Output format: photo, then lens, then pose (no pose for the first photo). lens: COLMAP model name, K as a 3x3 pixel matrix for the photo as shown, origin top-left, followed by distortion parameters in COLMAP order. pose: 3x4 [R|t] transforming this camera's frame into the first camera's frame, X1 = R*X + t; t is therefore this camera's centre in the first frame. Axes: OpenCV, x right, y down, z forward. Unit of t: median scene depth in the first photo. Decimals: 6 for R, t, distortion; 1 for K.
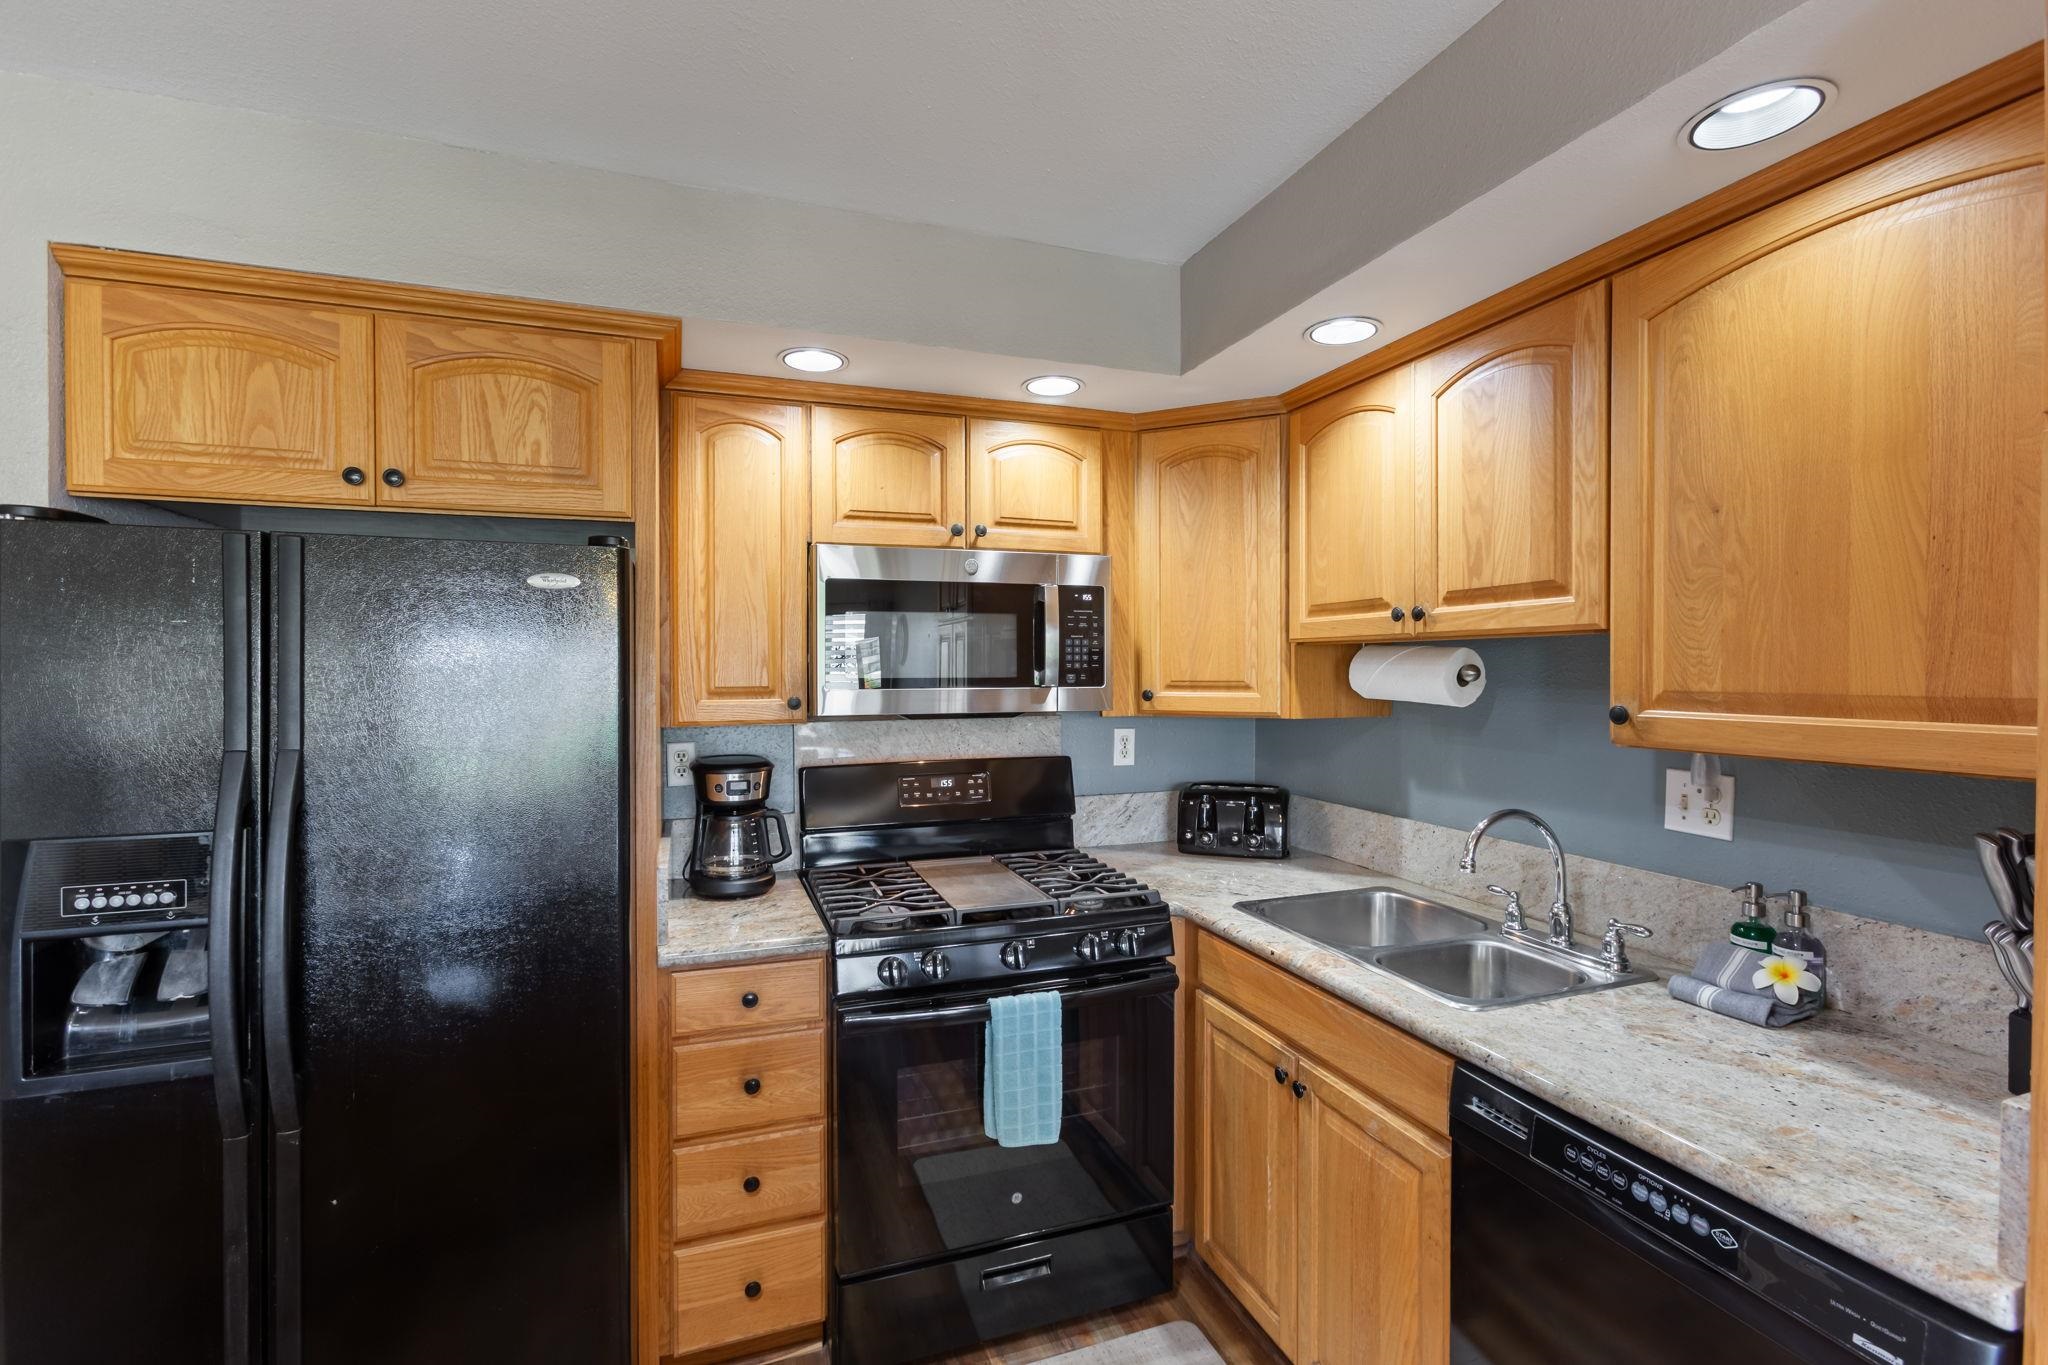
lens RADIAL K [[902.9, 0, 1025.2], [0, 902.9, 675.9], [0, 0, 1]] dist [-0.020718, 0.011470]
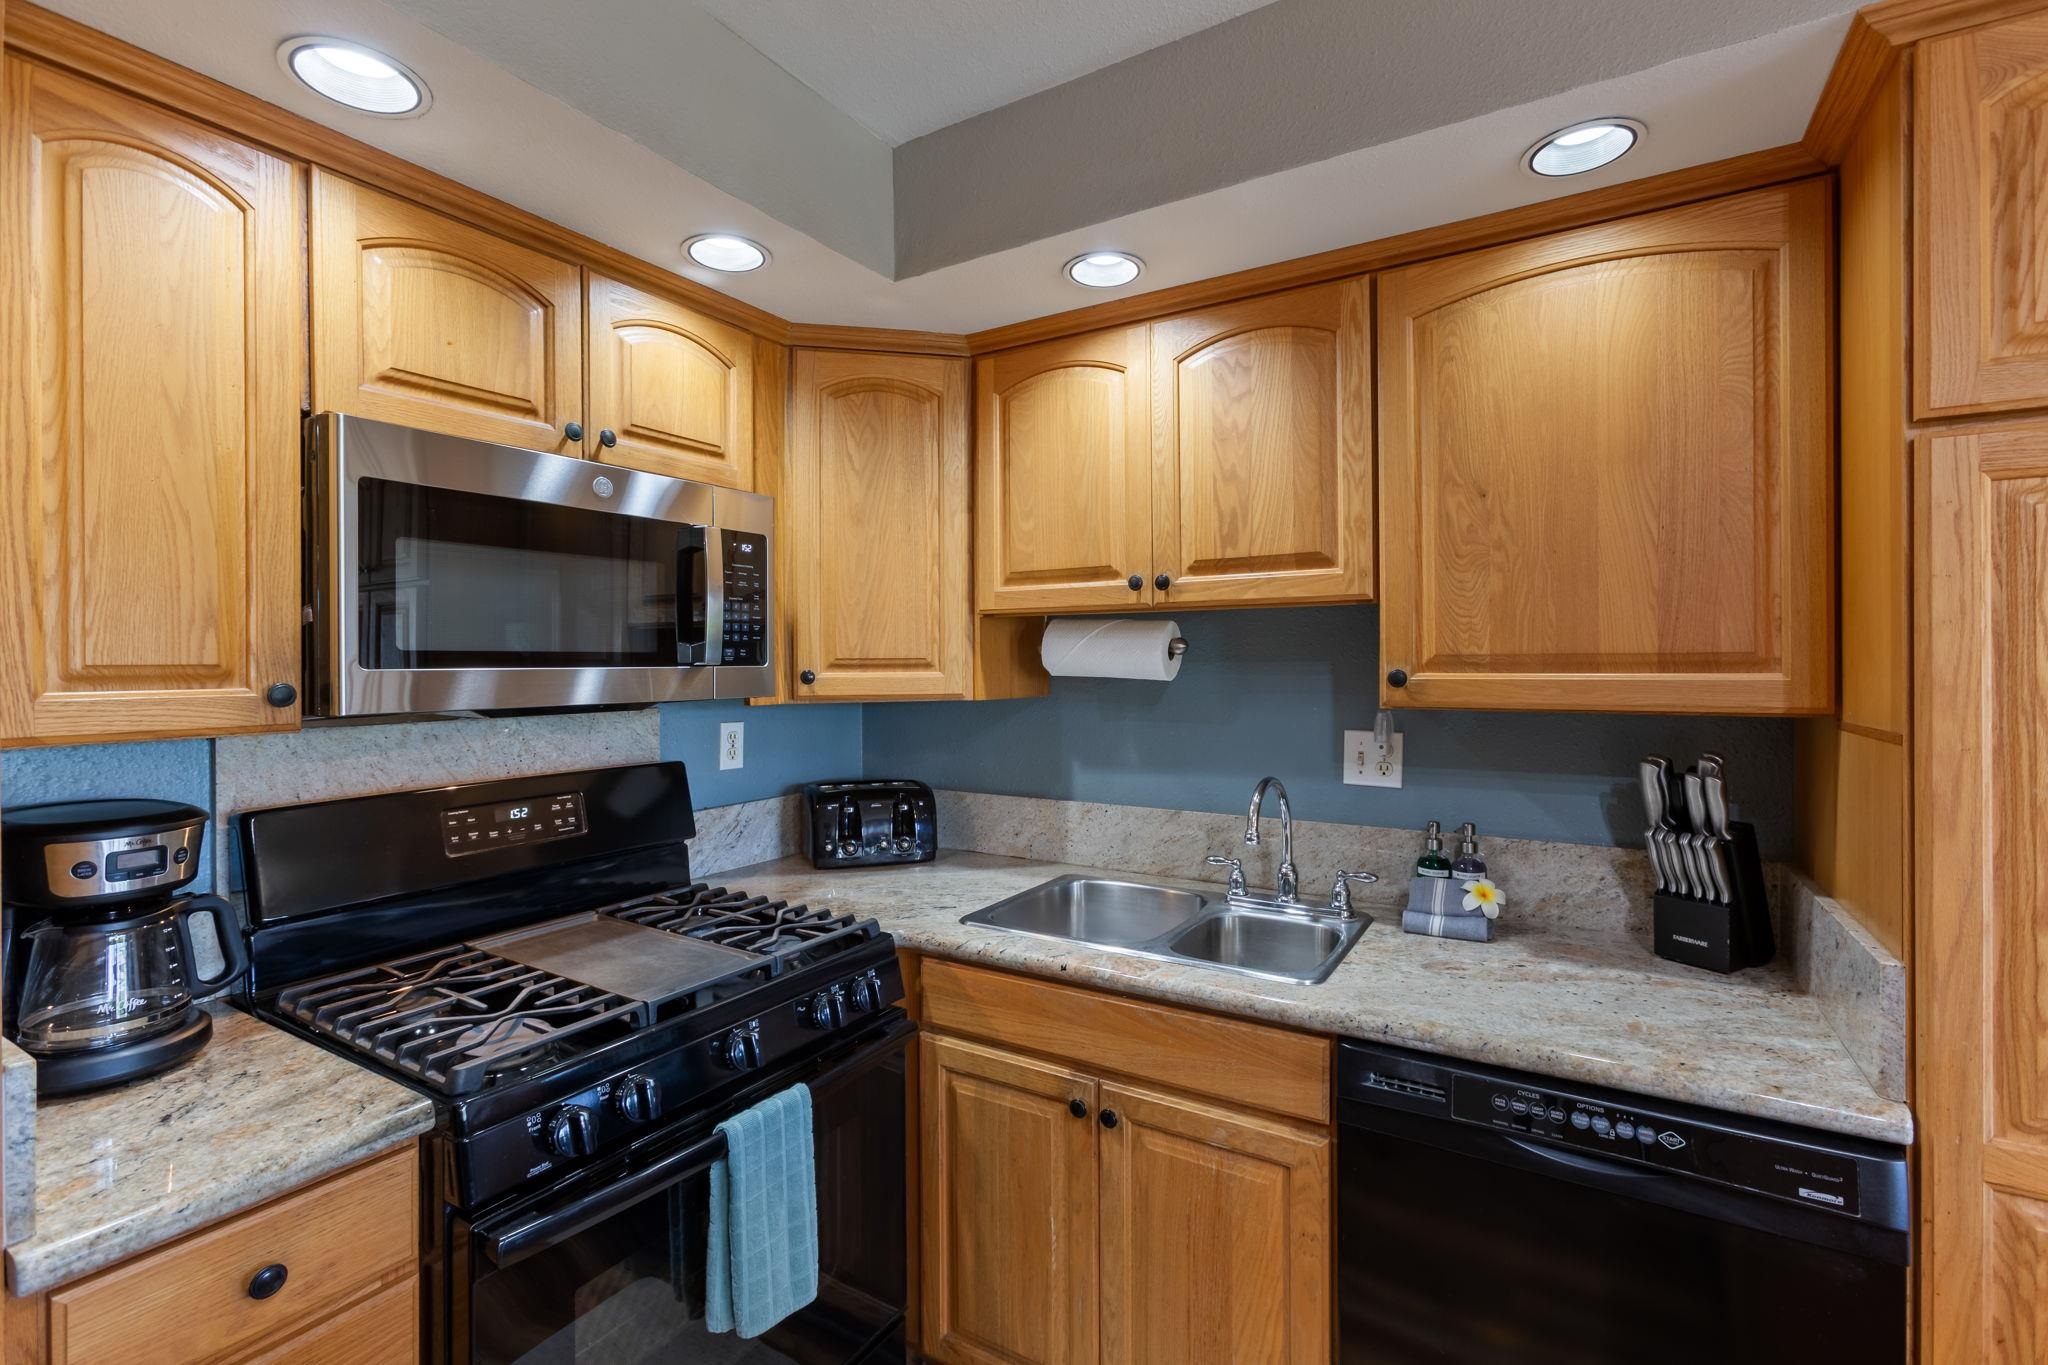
lens RADIAL K [[912.7, 0, 1022.6], [0, 912.7, 662.8], [0, 0, 1]] dist [-0.026305, 0.018268]
pose [[0.781918, -0.002687, 0.623375, -0.288881], [0.009753, 0.999921, -0.007924, 0.022752], [-0.623304, 0.012276, 0.781883, 0.334618]]
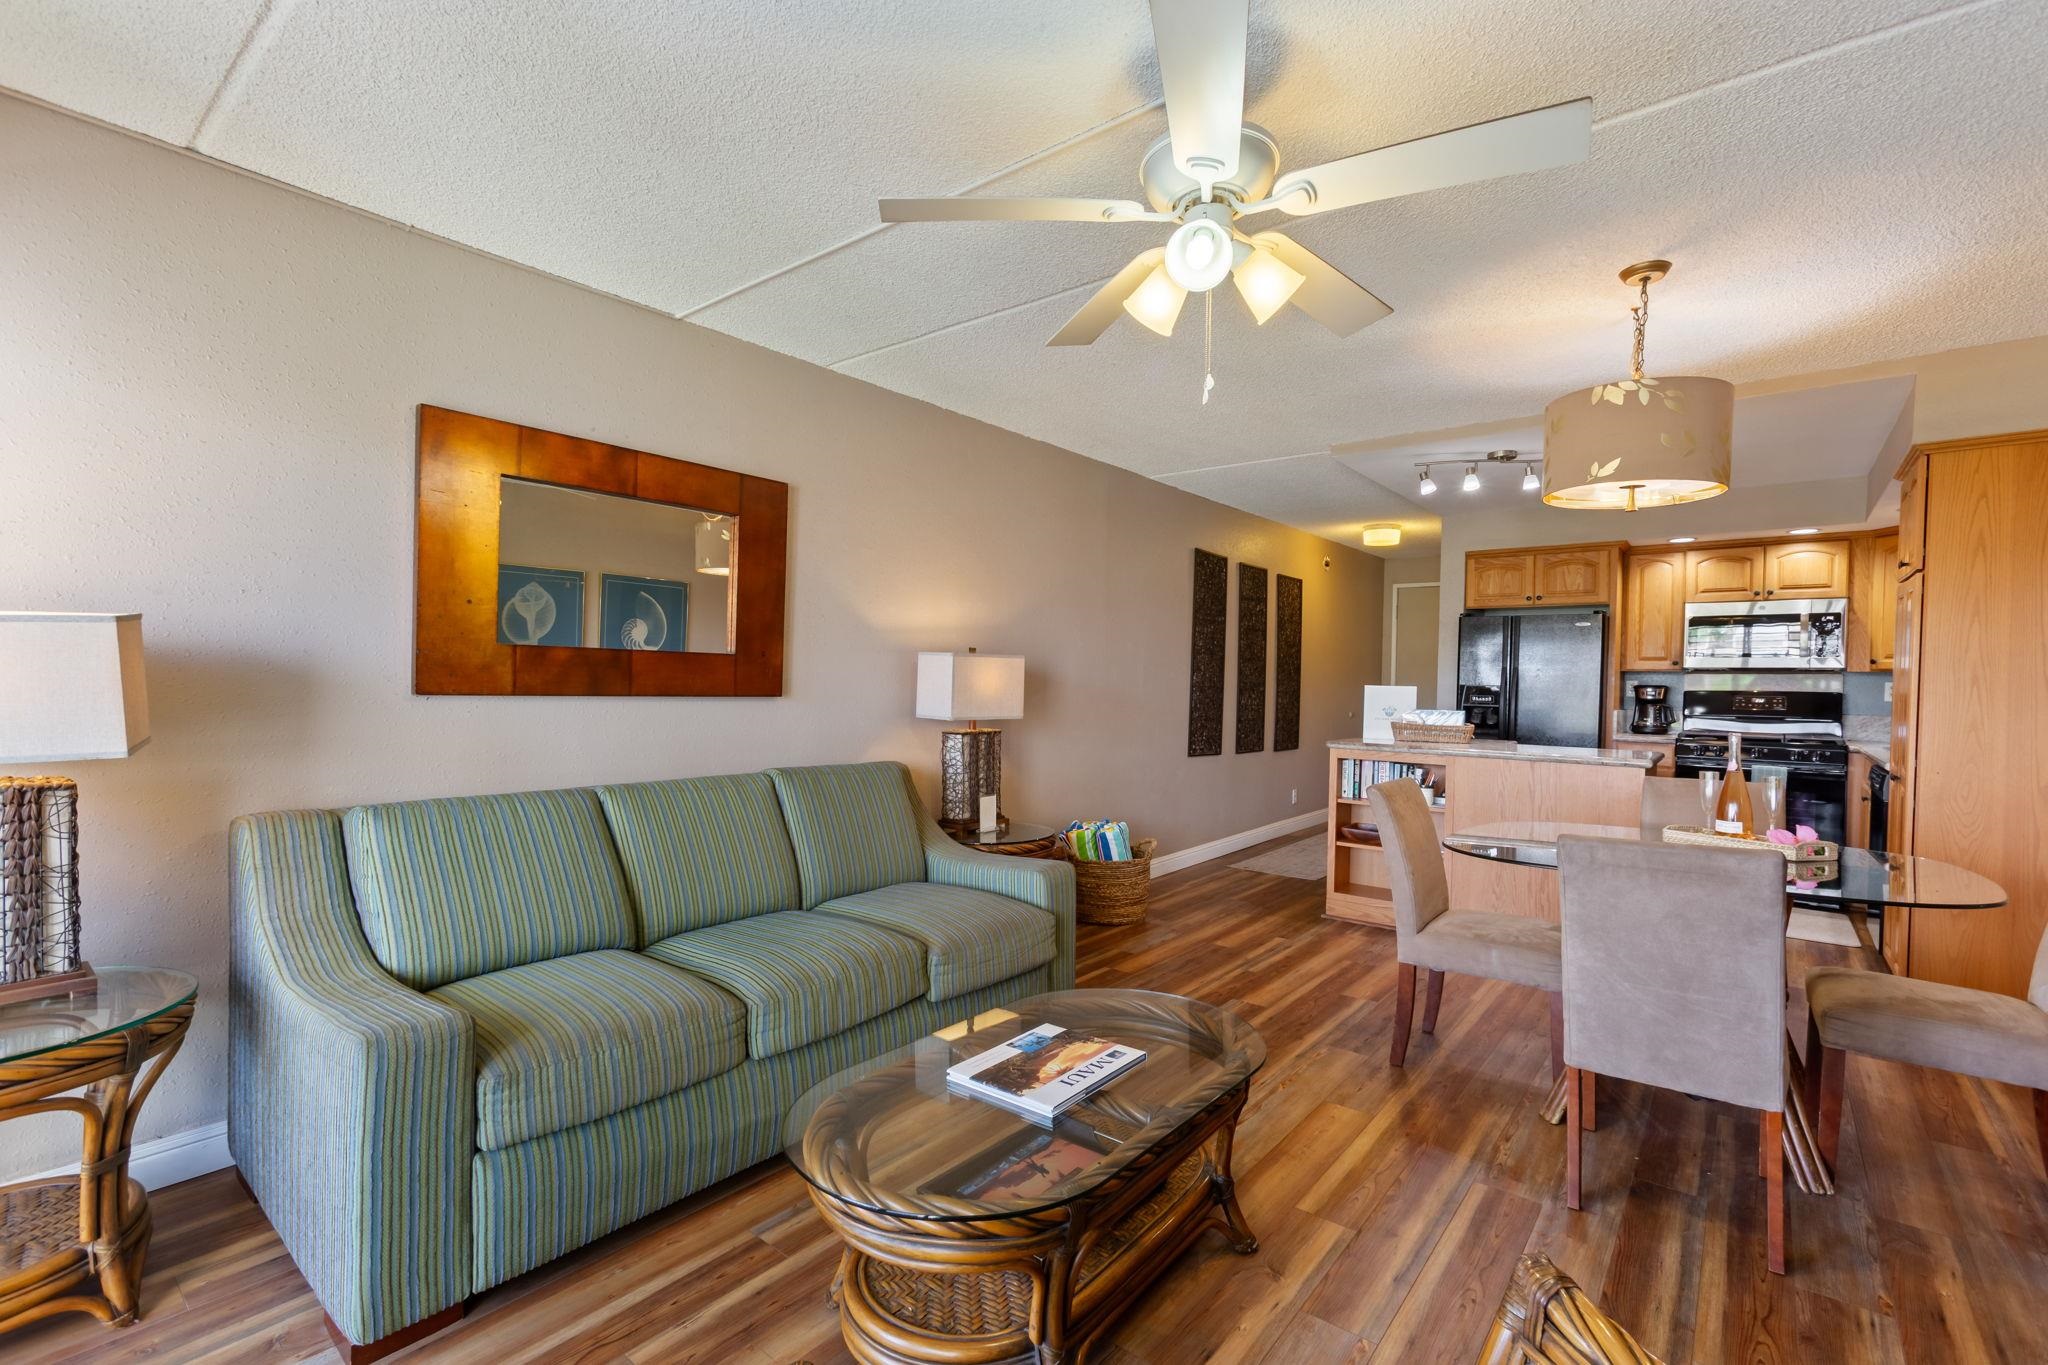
lens RADIAL K [[905.1, 0, 1012.9], [0, 905.1, 684.8], [0, 0, 1]] dist [-0.034229, 0.023816]
pose [[0.501223, 0.017373, -0.865144, 1.254294], [-0.025261, 0.999666, 0.005440, 0.153926], [0.864949, 0.019128, 0.501494, -2.415446]]
